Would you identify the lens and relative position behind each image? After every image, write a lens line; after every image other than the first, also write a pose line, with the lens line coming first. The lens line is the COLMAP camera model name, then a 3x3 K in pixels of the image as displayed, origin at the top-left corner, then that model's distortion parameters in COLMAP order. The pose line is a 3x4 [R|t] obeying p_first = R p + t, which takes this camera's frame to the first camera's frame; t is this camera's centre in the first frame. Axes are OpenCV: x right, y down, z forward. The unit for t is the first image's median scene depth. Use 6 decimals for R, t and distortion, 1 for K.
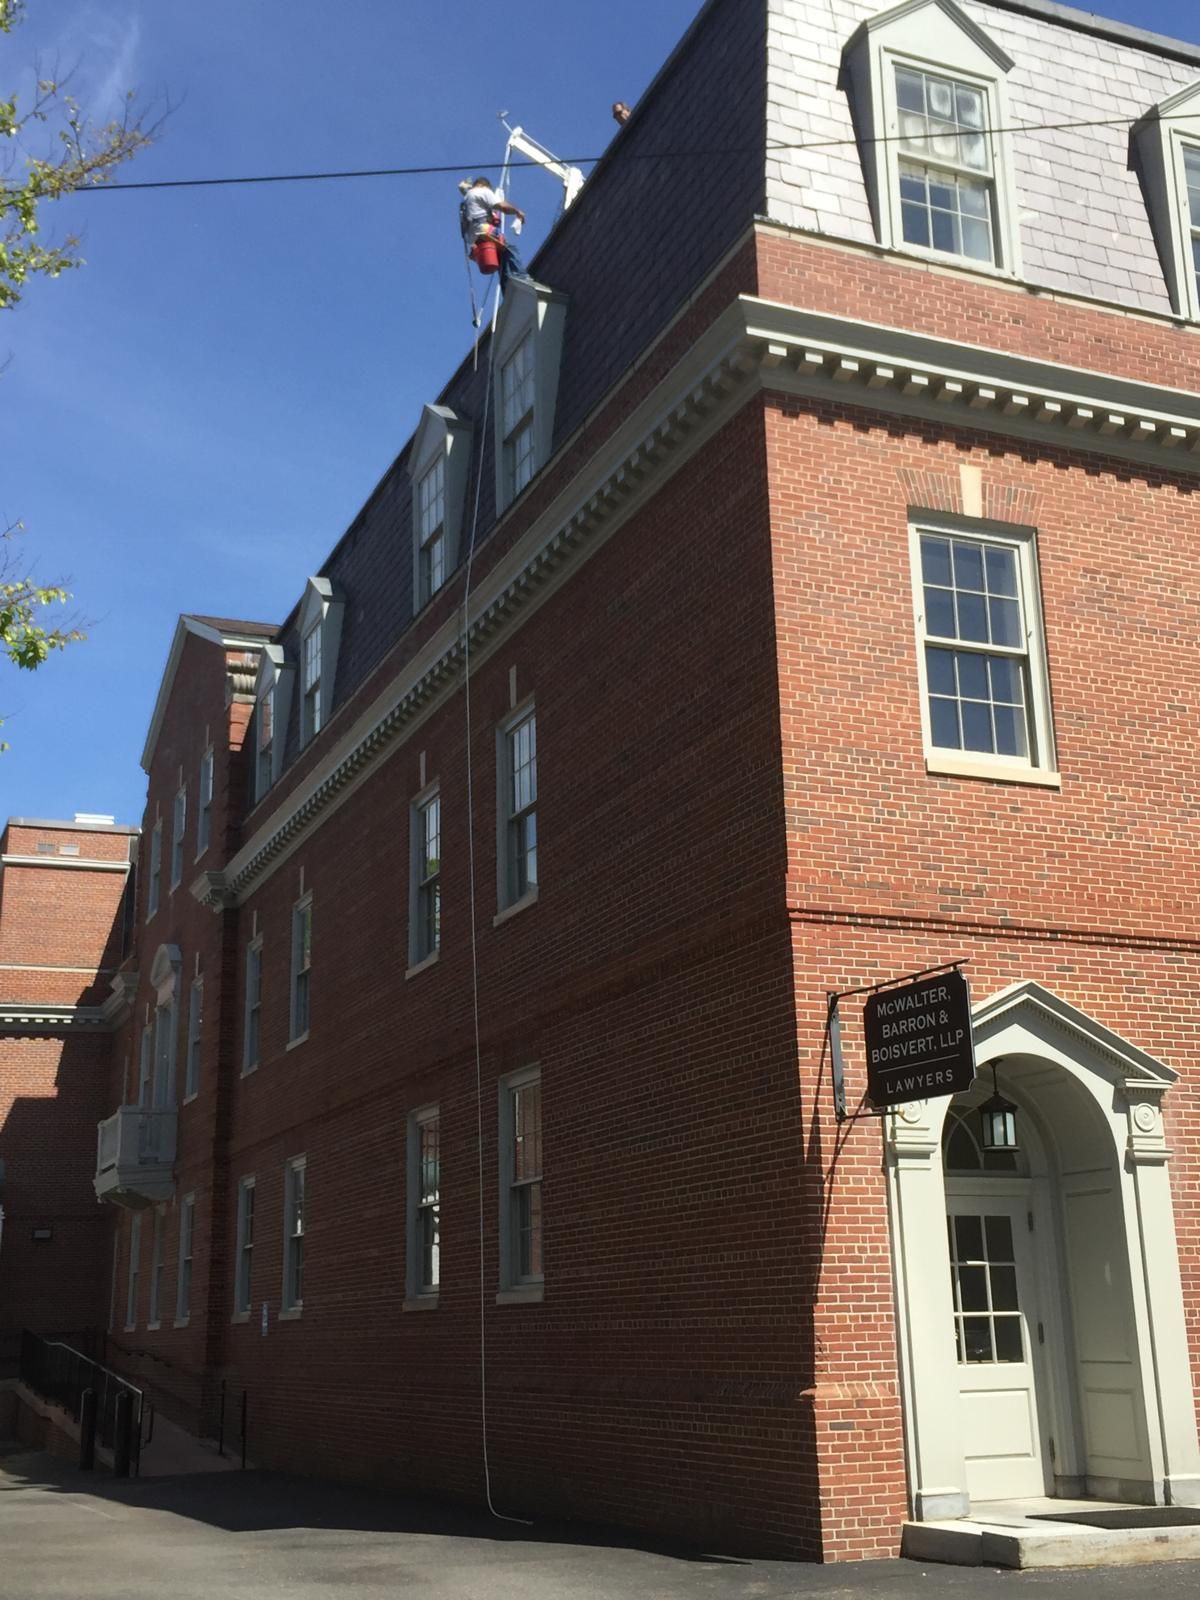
lens RADIAL K [[1827.9, 0, 626.5], [0, 1827.9, 798.6], [0, 0, 1]] dist [0.099976, -0.074601]
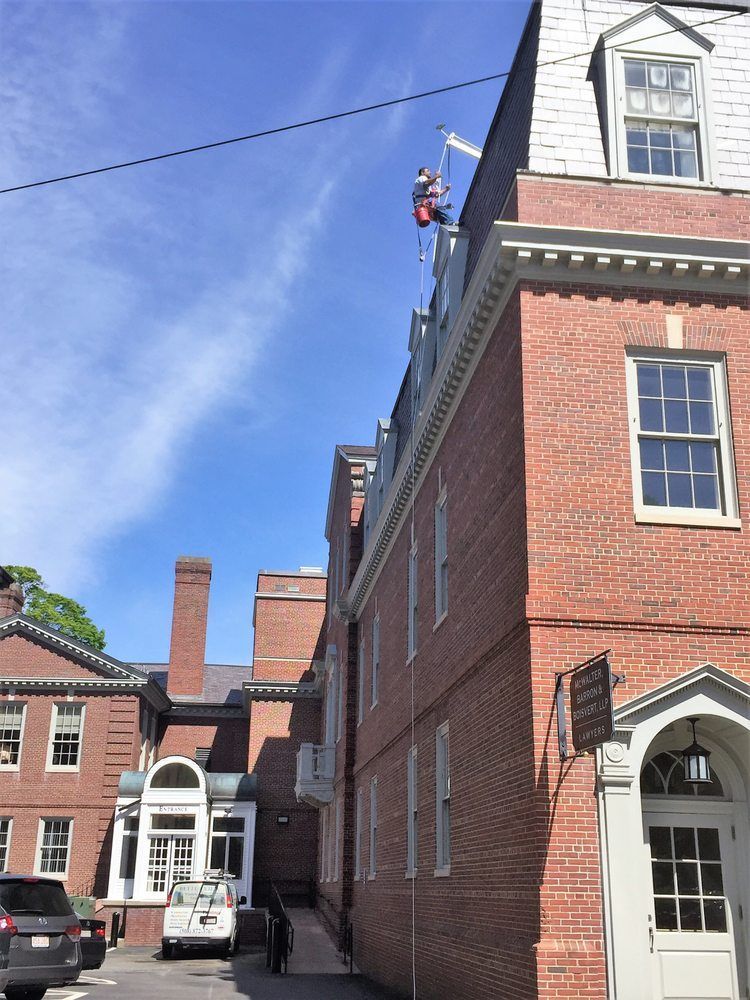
lens RADIAL K [[1142.4, 0, 391.6], [0, 1142.4, 499.1], [0, 0, 1]] dist [0.099976, -0.074601]
pose [[0.960500, -0.053749, -0.273041, 0.222517], [0.041834, 0.997909, -0.049276, 0.003881], [0.275118, 0.035907, 0.960740, 0.051506]]
